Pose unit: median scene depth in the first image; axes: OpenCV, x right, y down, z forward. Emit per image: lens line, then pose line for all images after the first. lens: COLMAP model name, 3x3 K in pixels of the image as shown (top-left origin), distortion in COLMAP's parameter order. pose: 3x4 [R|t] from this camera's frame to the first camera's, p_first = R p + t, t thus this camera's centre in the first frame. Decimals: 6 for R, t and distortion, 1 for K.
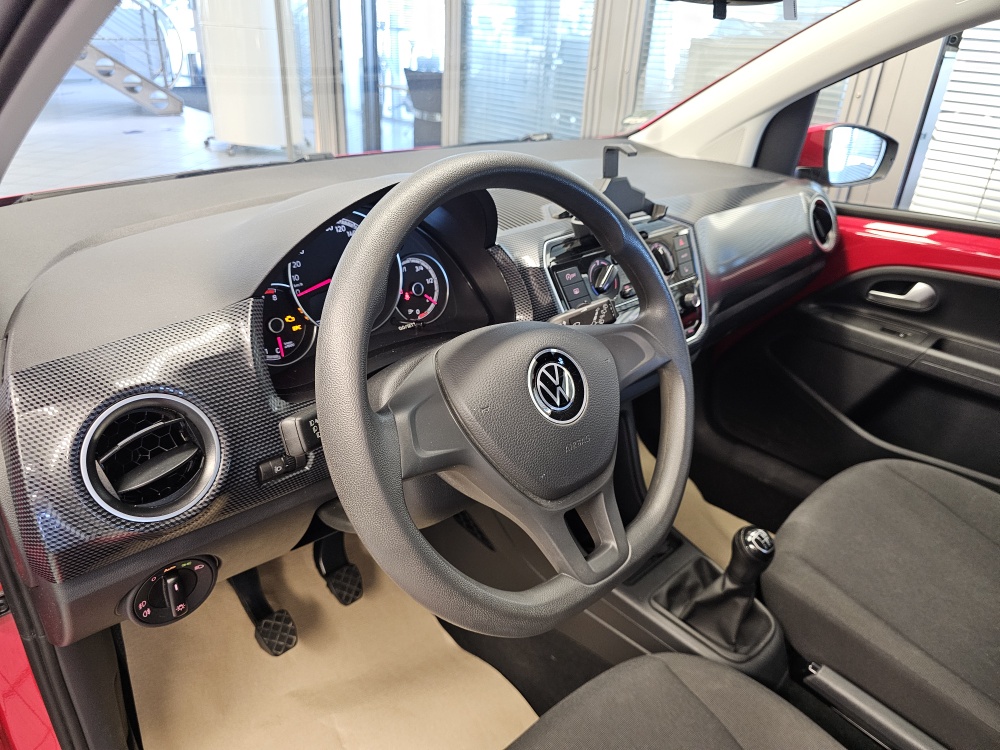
lens RADIAL K [[685.9, 0, 493.3], [0, 685.9, 371.9], [0, 0, 1]] dist [0.056294, -0.087675]
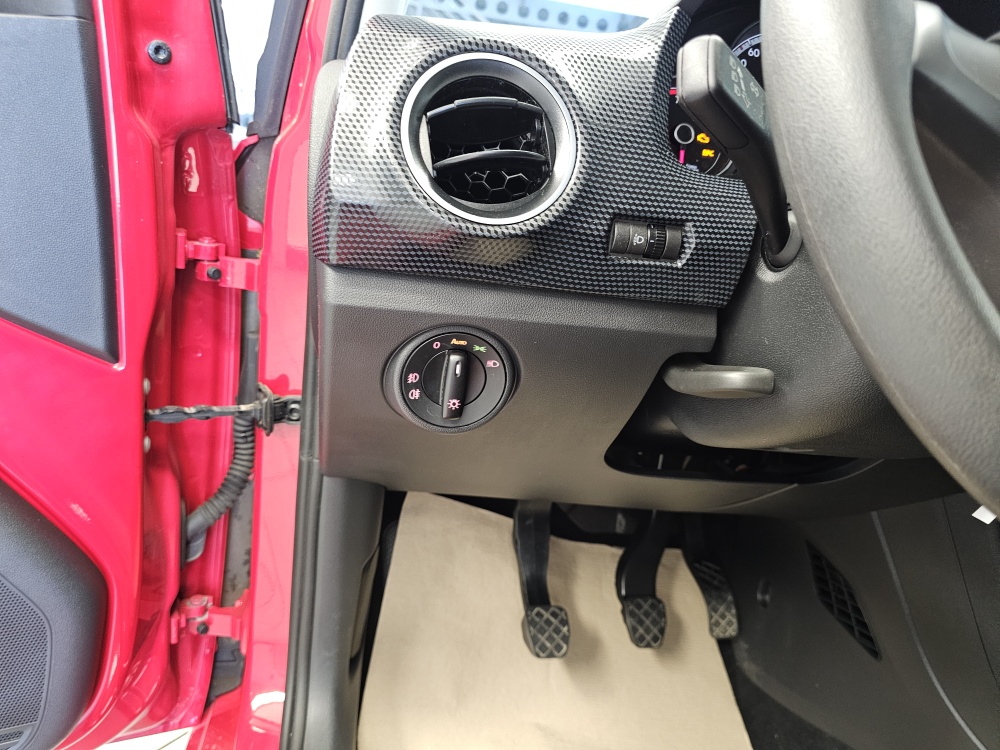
lens RADIAL K [[694.7, 0, 484.8], [0, 694.7, 386.3], [0, 0, 1]] dist [0.009974, 0.001035]
pose [[0.831305, 0.229299, -0.506315, -0.035236], [-0.324067, 0.940037, -0.106355, 0.221526], [0.451567, 0.252494, 0.855765, 0.221119]]
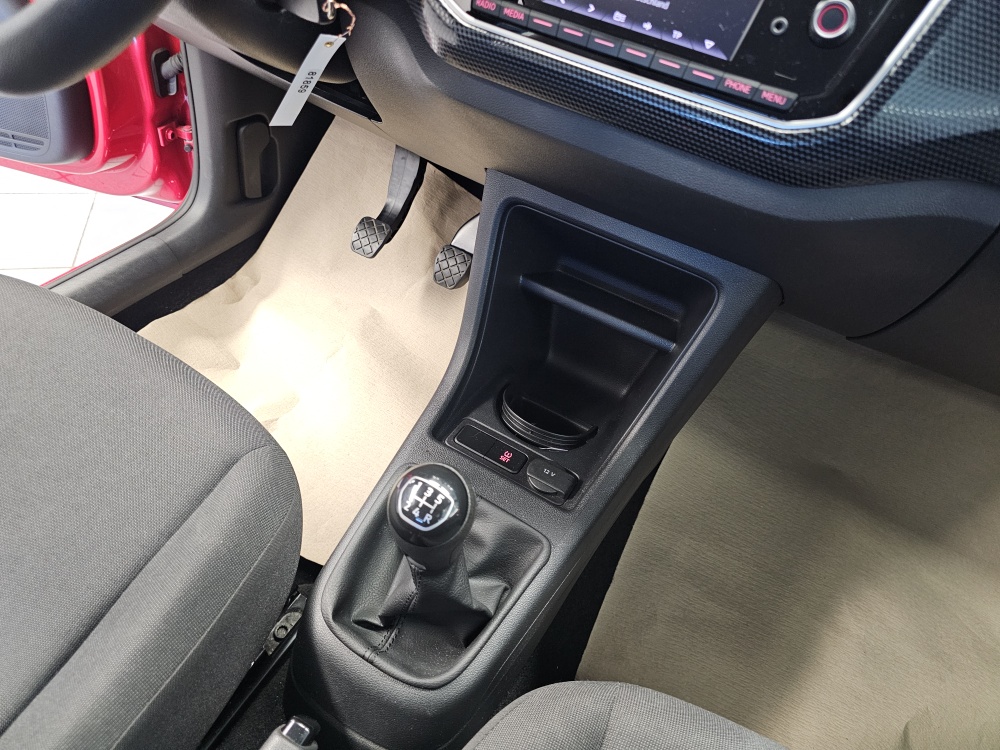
lens RADIAL K [[674.5, 0, 500.0], [0, 674.5, 375.0], [0, 0, 1]] dist [0.037911, -0.042737]
pose [[0.284993, 0.669365, -0.686097, 0.542072], [-0.529369, 0.706633, 0.469509, -0.041498], [0.799092, 0.229392, 0.555726, 0.636727]]
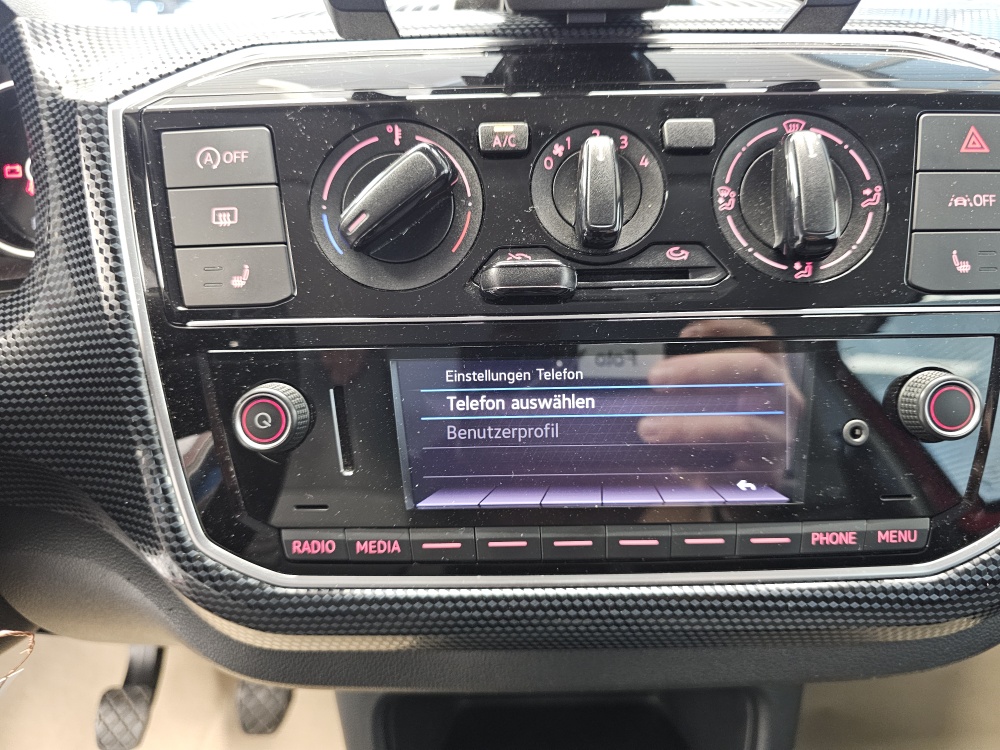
lens RADIAL K [[674.5, 0, 500.0], [0, 674.5, 375.0], [0, 0, 1]] dist [0.037911, -0.042737]
pose [[0.724768, 0.238185, -0.646514, 0.289181], [-0.264460, 0.962640, 0.058180, -0.077832], [0.636217, 0.128810, 0.760681, 0.675589]]
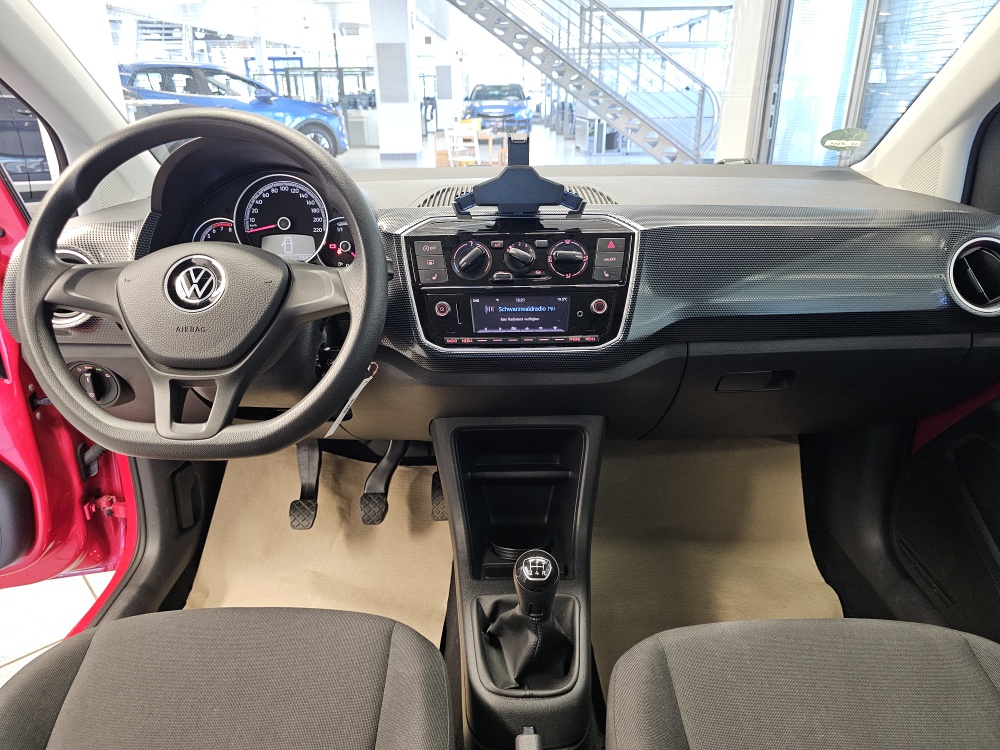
lens RADIAL K [[664.2, 0, 500.0], [0, 664.2, 375.0], [0, 0, 1]] dist [0.033786, -0.000210]
pose [[0.722516, 0.215218, -0.657002, 0.714124], [-0.270467, 0.962563, 0.017876, 0.004634], [0.636253, 0.164781, 0.753677, 0.235592]]
